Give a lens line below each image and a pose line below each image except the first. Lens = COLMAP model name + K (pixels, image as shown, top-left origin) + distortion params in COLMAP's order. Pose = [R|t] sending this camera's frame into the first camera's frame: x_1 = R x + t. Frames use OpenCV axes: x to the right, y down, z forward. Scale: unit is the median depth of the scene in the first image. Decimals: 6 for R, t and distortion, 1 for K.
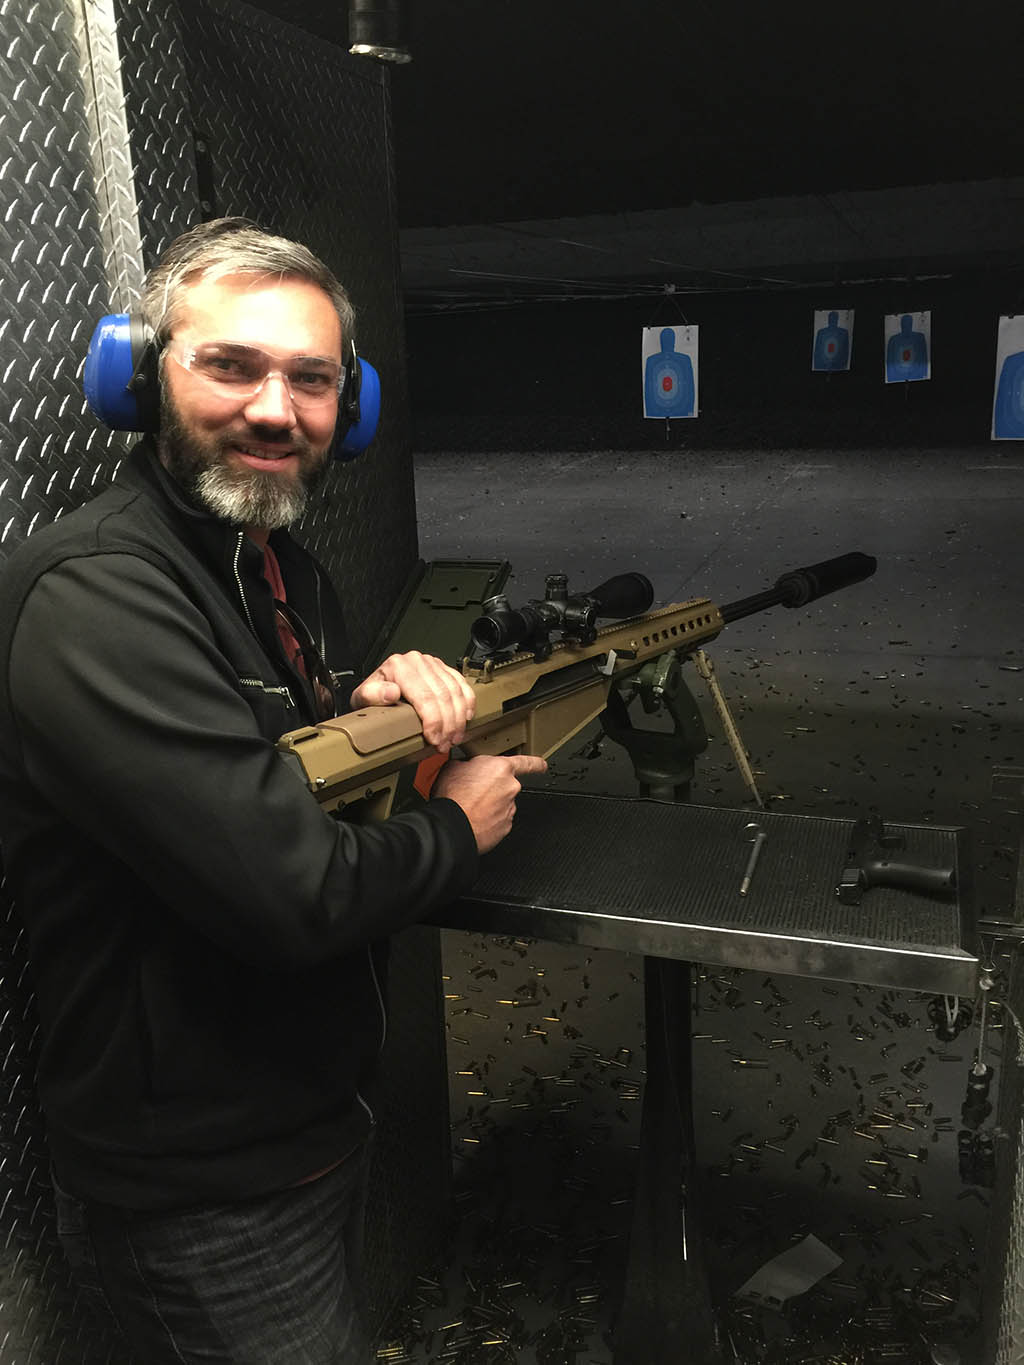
lens RADIAL K [[1156.9, 0, 511.1], [0, 1156.9, 681.3], [0, 0, 1]] dist [0.026097, -0.024895]
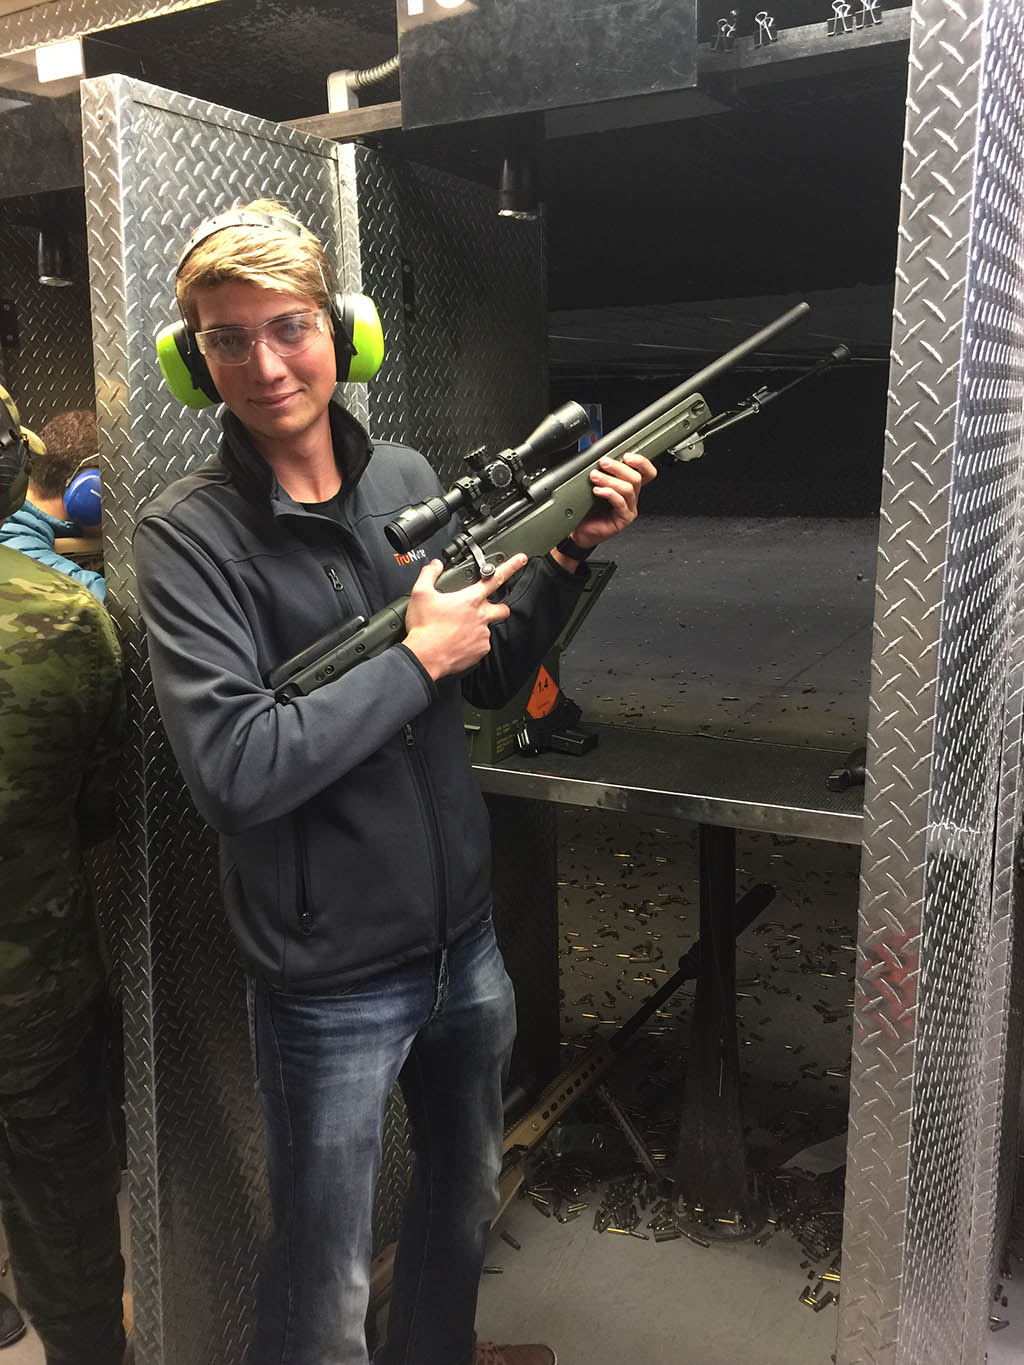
lens RADIAL K [[1156.9, 0, 513.7], [0, 1156.9, 684.9], [0, 0, 1]] dist [0.026097, -0.024895]
pose [[0.985591, 0.047175, -0.162436, 0.091520], [-0.055746, 0.997261, -0.048617, 0.094399], [0.159698, 0.056971, 0.985521, -0.281654]]
